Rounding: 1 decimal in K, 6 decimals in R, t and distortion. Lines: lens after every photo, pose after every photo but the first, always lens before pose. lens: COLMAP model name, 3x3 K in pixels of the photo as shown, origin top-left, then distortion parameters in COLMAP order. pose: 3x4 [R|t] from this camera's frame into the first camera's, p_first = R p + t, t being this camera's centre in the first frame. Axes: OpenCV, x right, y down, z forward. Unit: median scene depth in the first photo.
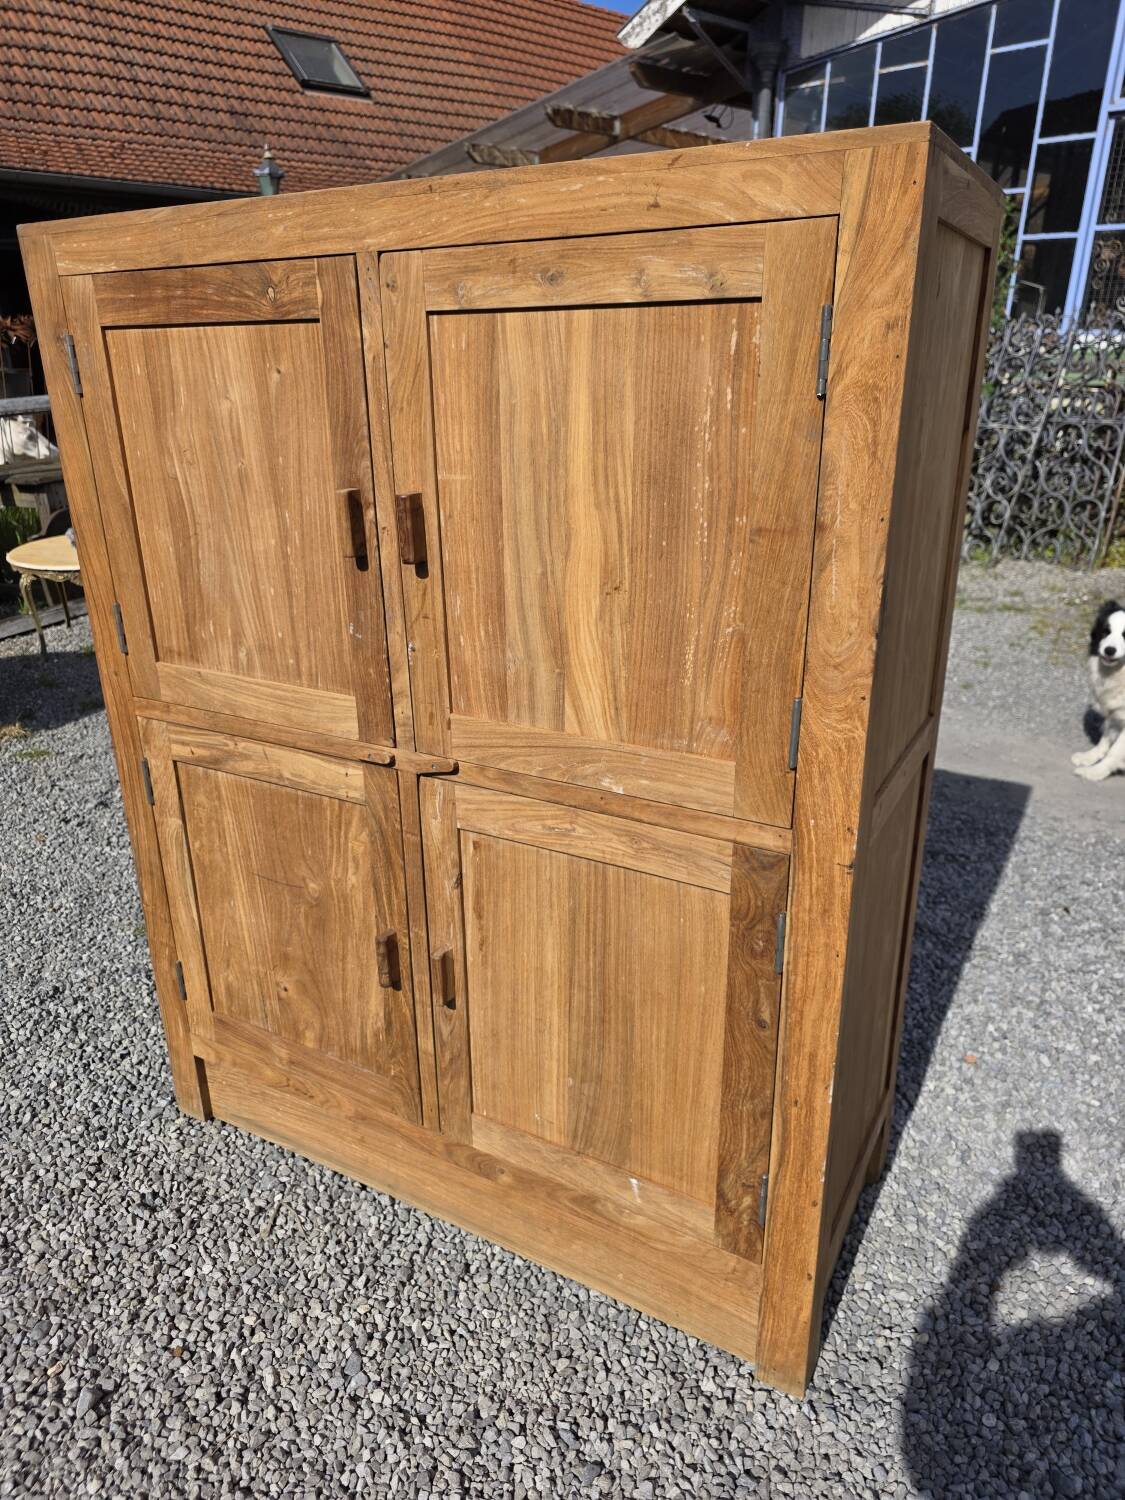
lens RADIAL K [[1019.1, 0, 555.8], [0, 1019.1, 745.5], [0, 0, 1]] dist [0.014740, -0.005066]
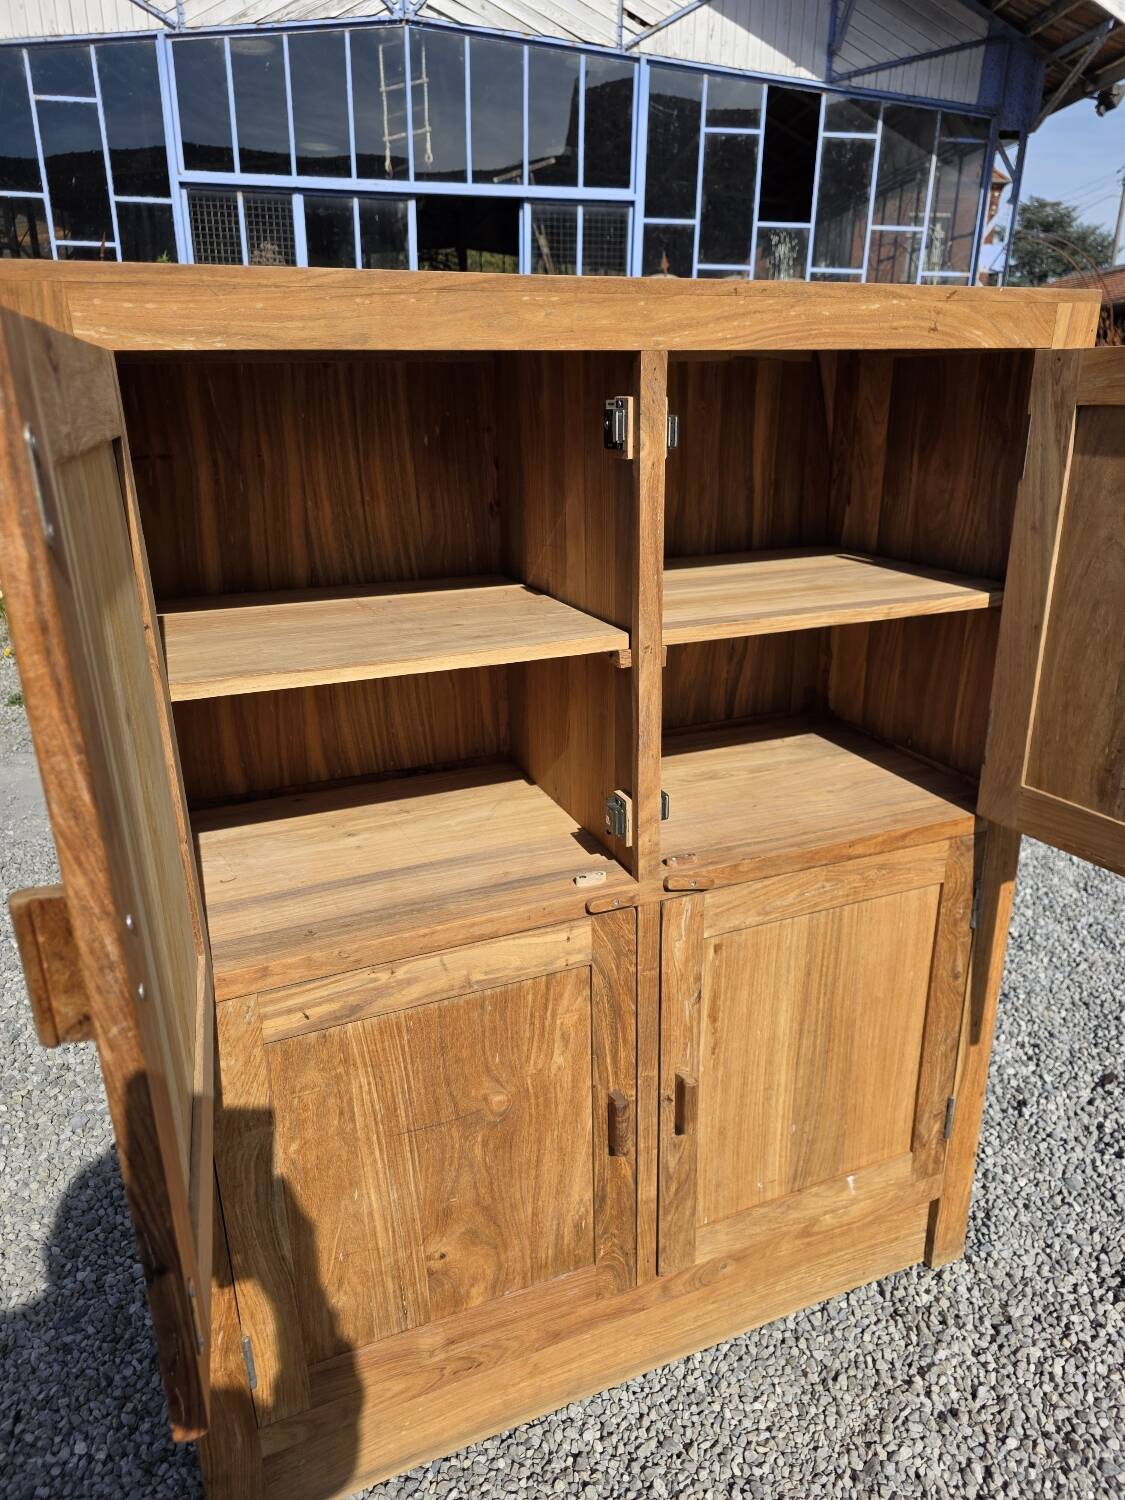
lens RADIAL K [[1021.1, 0, 578.2], [0, 1021.1, 752.1], [0, 0, 1]] dist [0.011450, -0.003338]
pose [[0.612524, -0.260984, 0.746124, -0.837838], [0.283978, 0.953559, 0.100412, -0.214673], [-0.737679, 0.150378, 0.658192, 0.436259]]
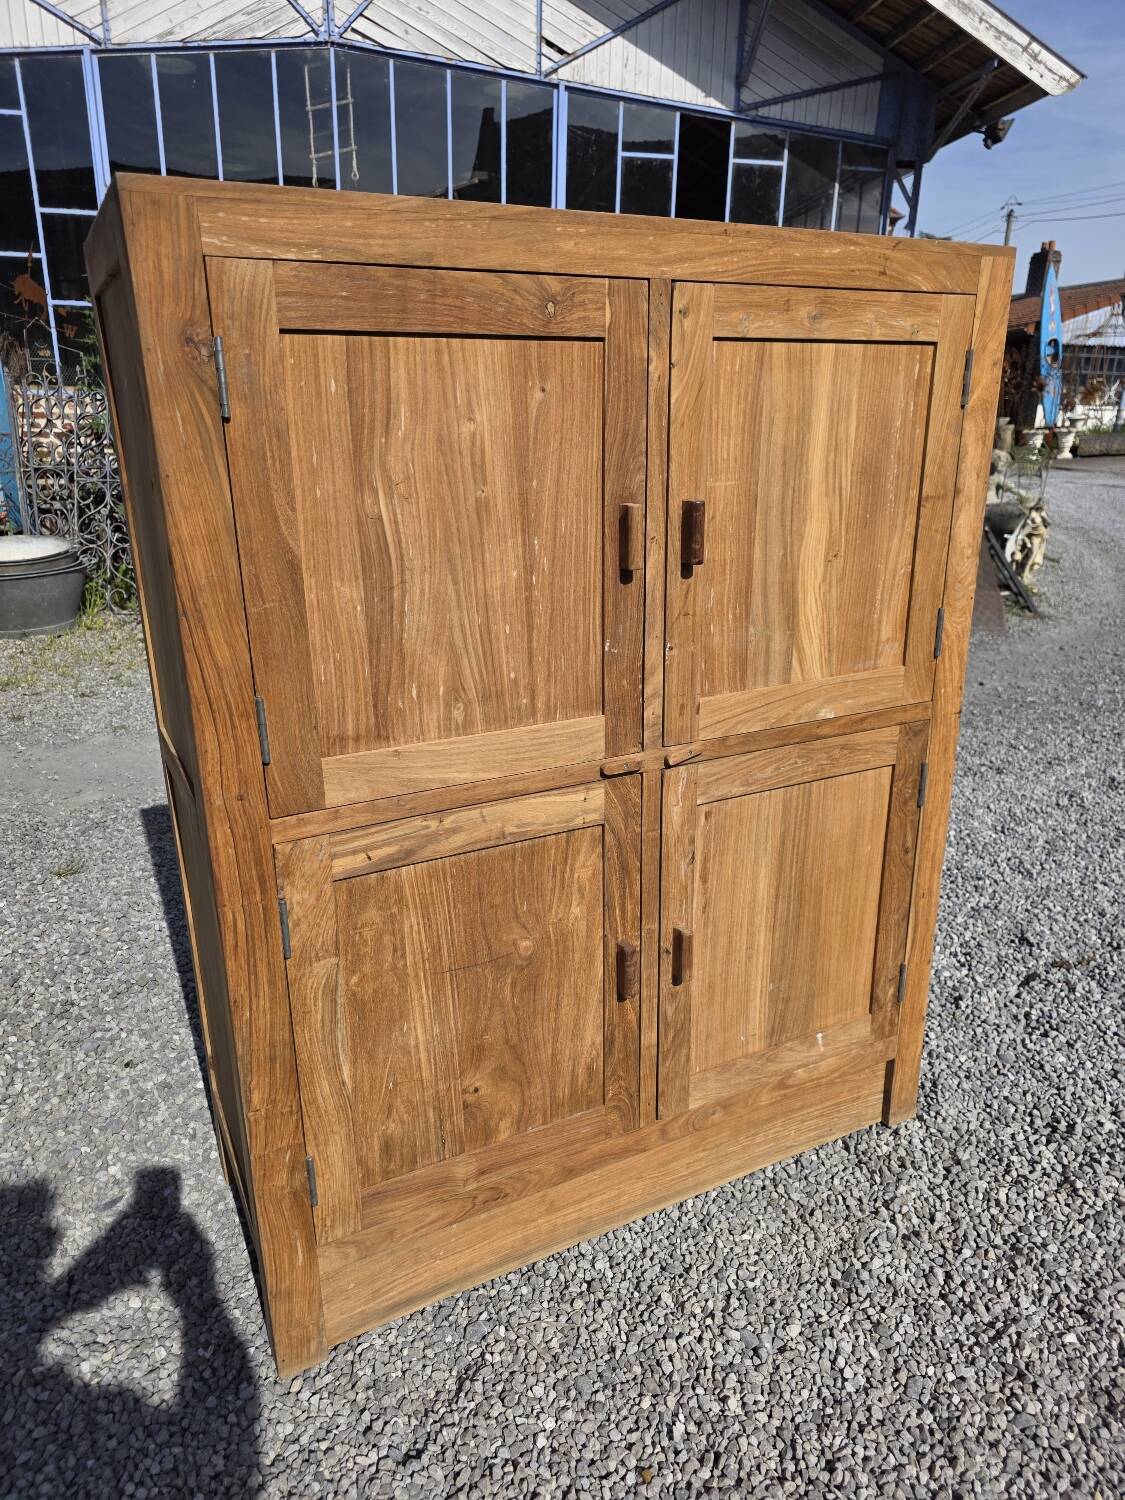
lens RADIAL K [[1014.3, 0, 564.9], [0, 1014.3, 751.6], [0, 0, 1]] dist [0.034579, -0.026642]
pose [[0.555363, -0.255766, 0.791300, -1.033386], [0.297187, 0.949735, 0.098399, -0.124364], [-0.776692, 0.180517, 0.603459, 0.441908]]
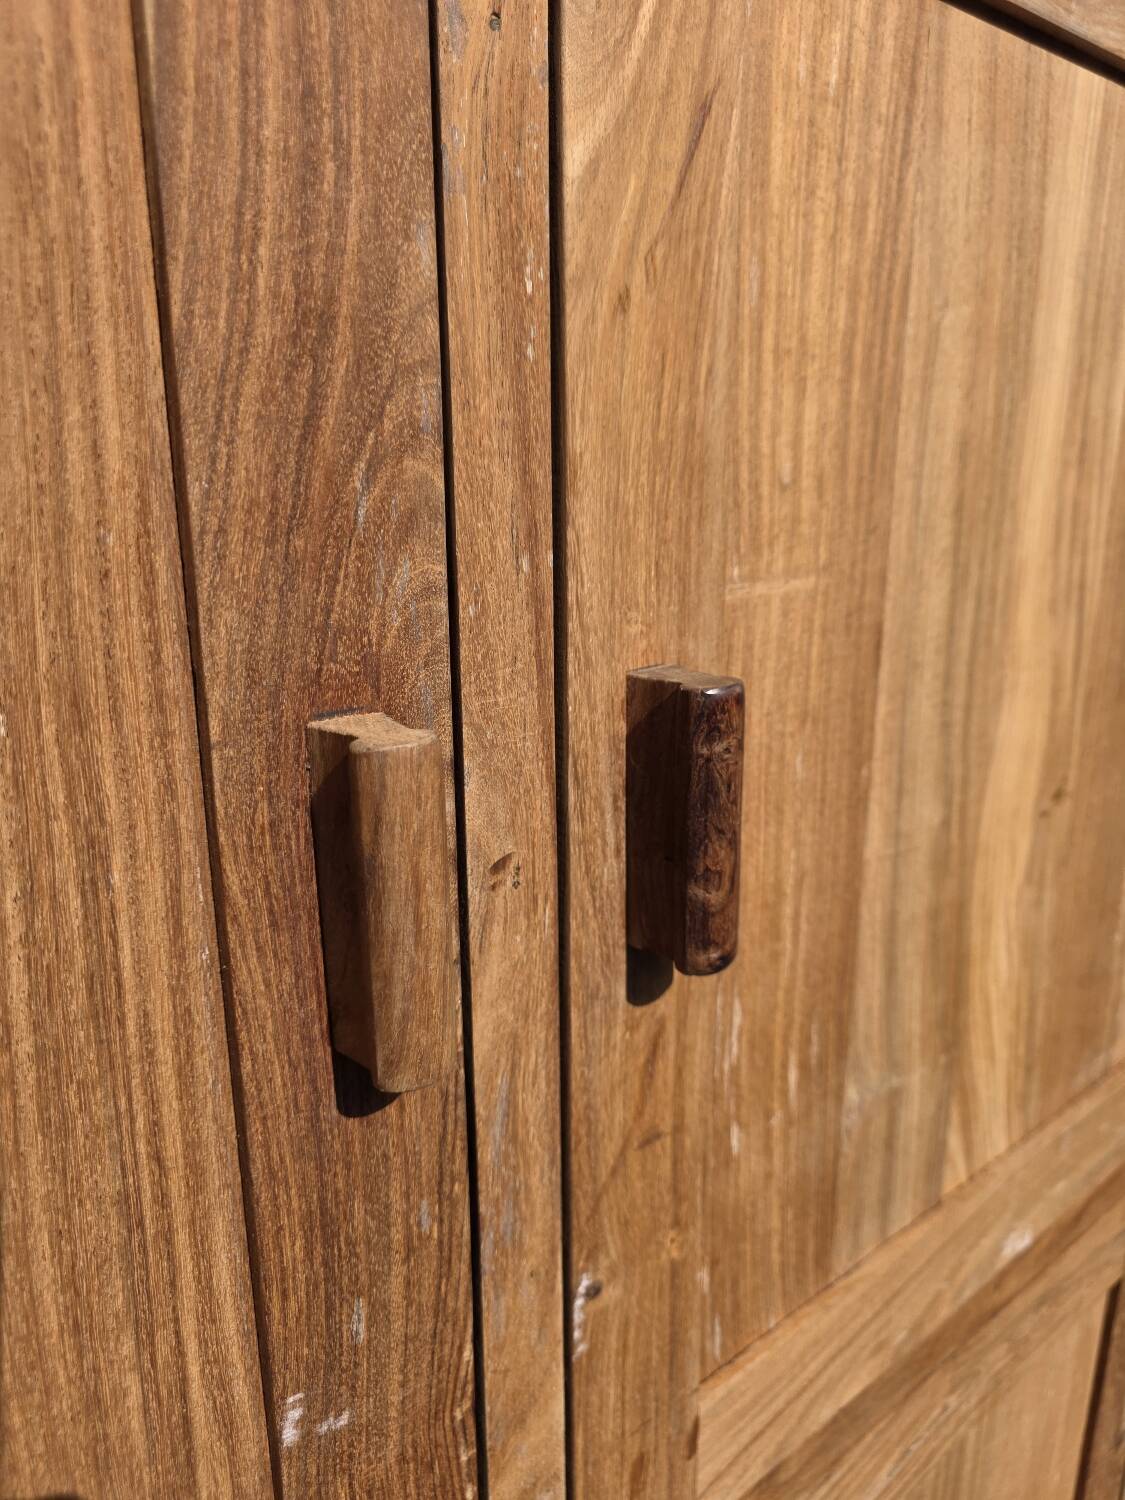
lens RADIAL K [[1055.8, 0, 564.8], [0, 1055.8, 742.1], [0, 0, 1]] dist [-0.004849, -0.002842]
pose [[0.373126, -0.224442, 0.900223, -0.328556], [0.328947, 0.939267, 0.097834, -0.236169], [-0.867508, 0.259622, 0.424295, 0.828190]]
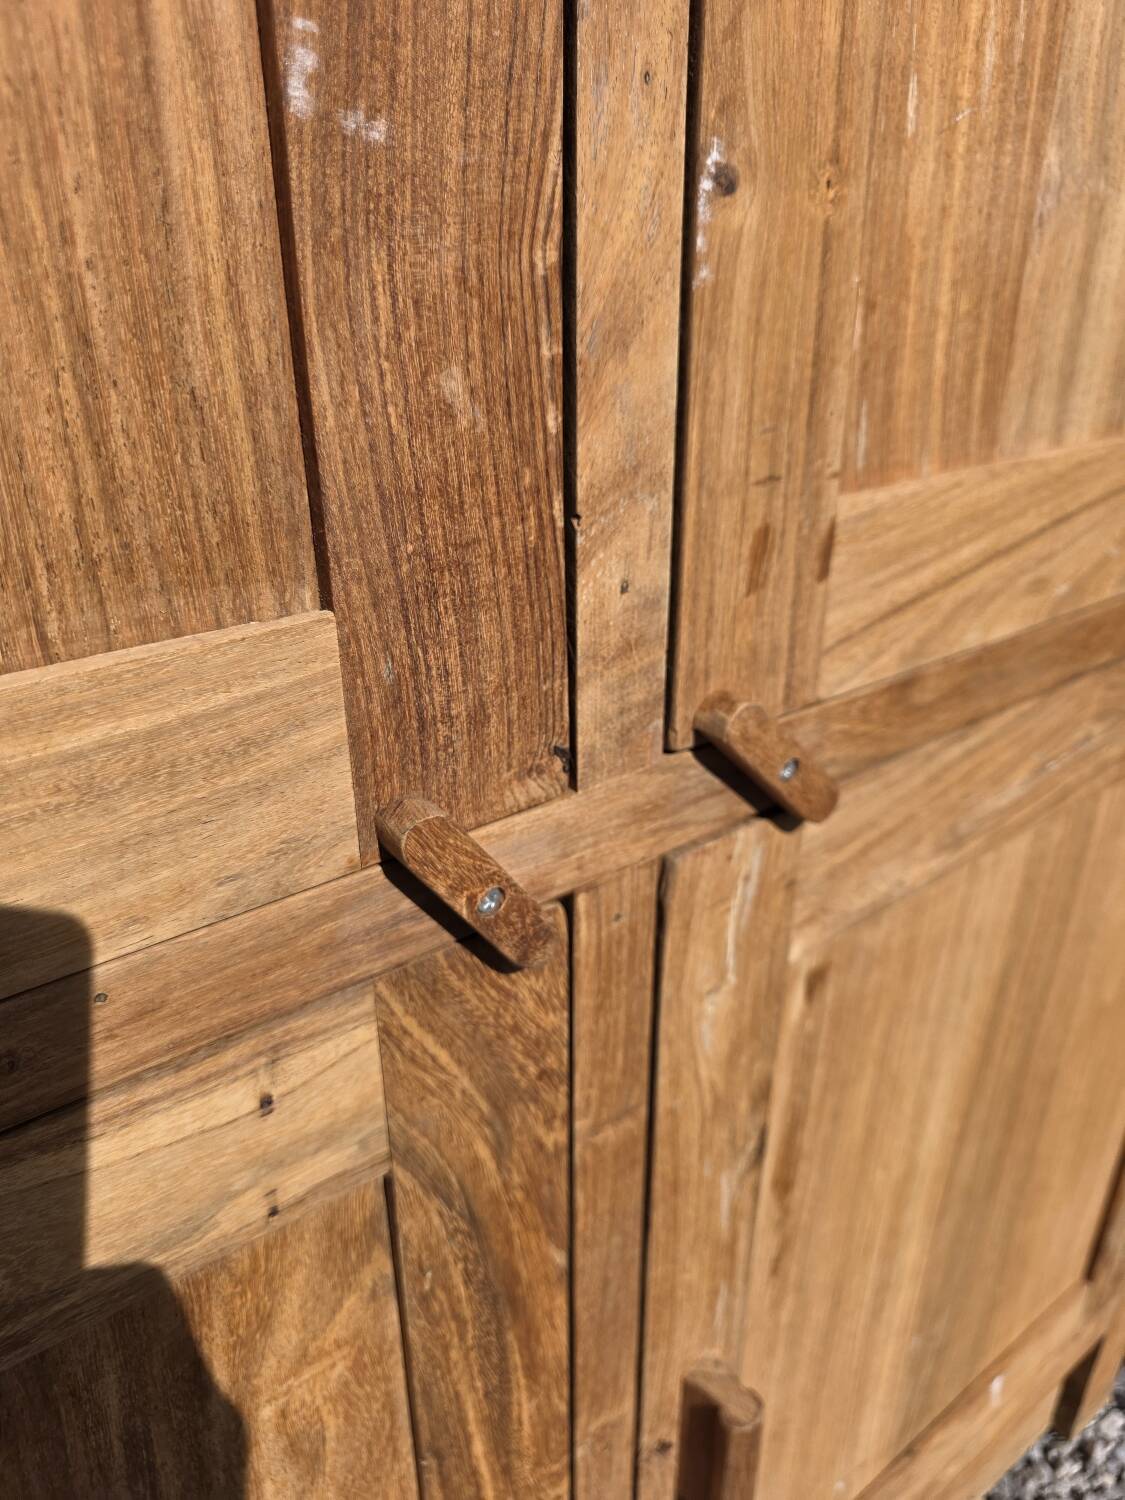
lens RADIAL K [[1087.9, 0, 564.6], [0, 1087.9, 744.8], [0, 0, 1]] dist [-0.020312, -0.000167]
pose [[0.405768, -0.386593, 0.828190, -0.329363], [0.320785, 0.908733, 0.267023, -0.062122], [-0.855833, 0.157321, 0.492748, 0.908538]]
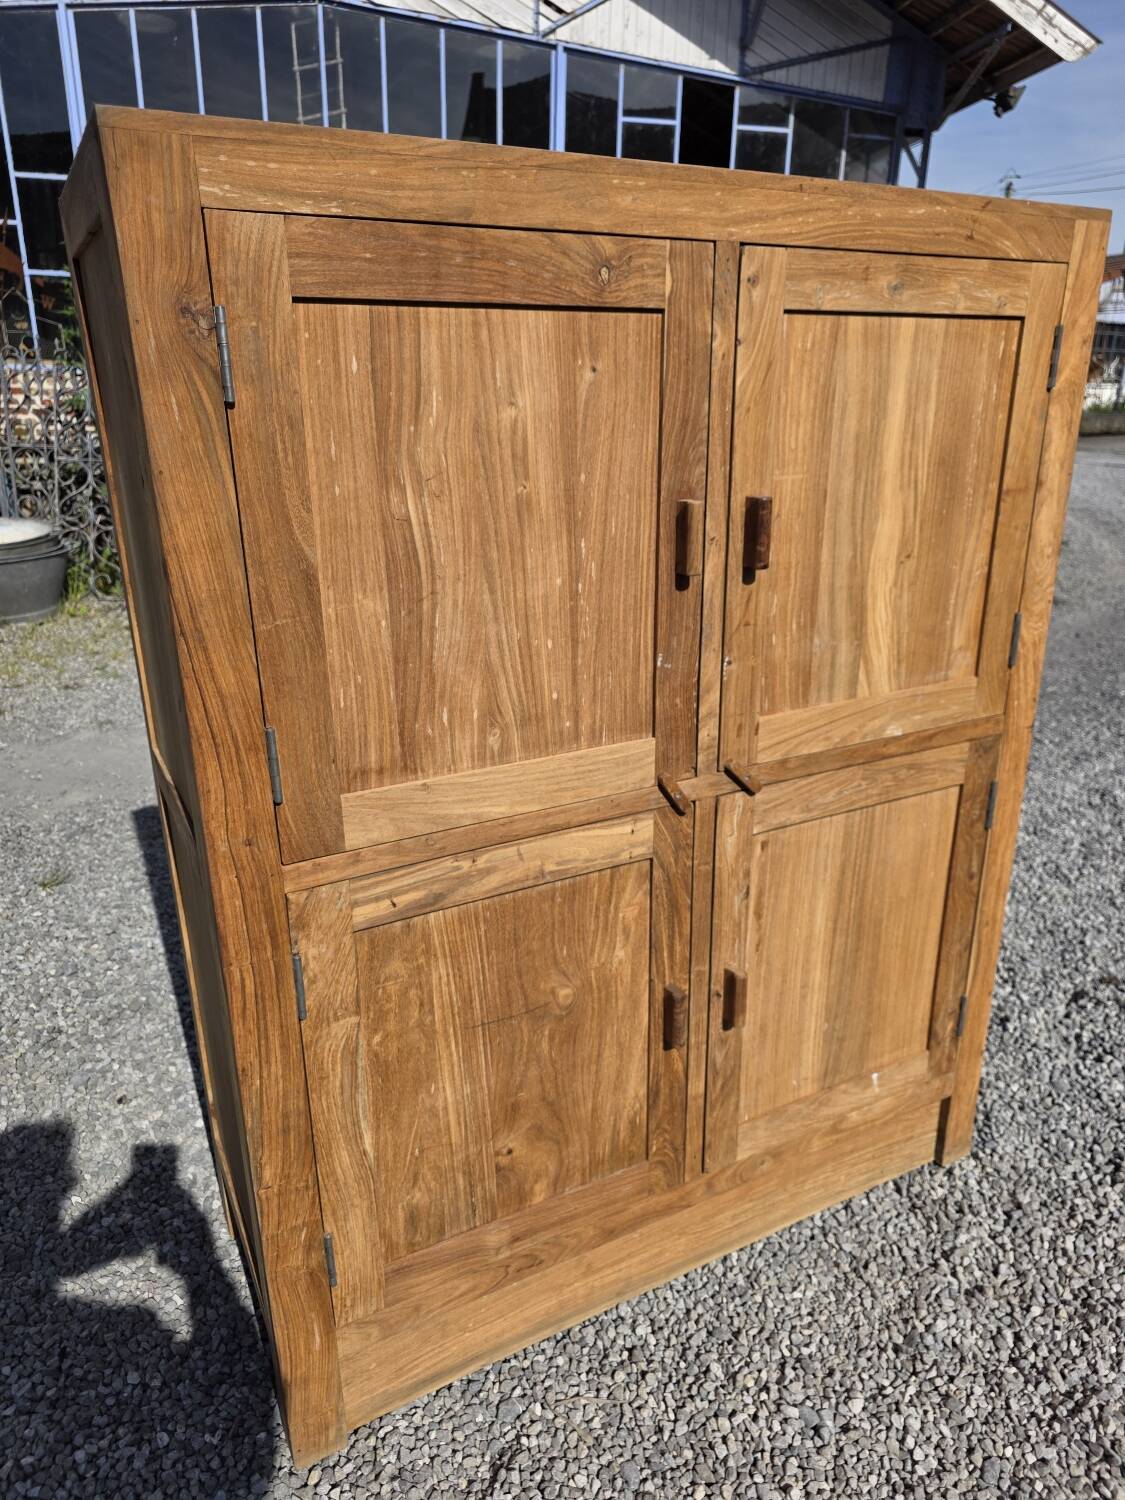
lens RADIAL K [[1021.7, 0, 569.1], [0, 1021.7, 757.9], [0, 0, 1]] dist [0.024091, -0.017566]
pose [[0.544827, -0.276643, 0.791601, -0.964441], [0.298248, 0.946215, 0.125404, -0.167531], [-0.783716, 0.167769, 0.598032, 0.537159]]
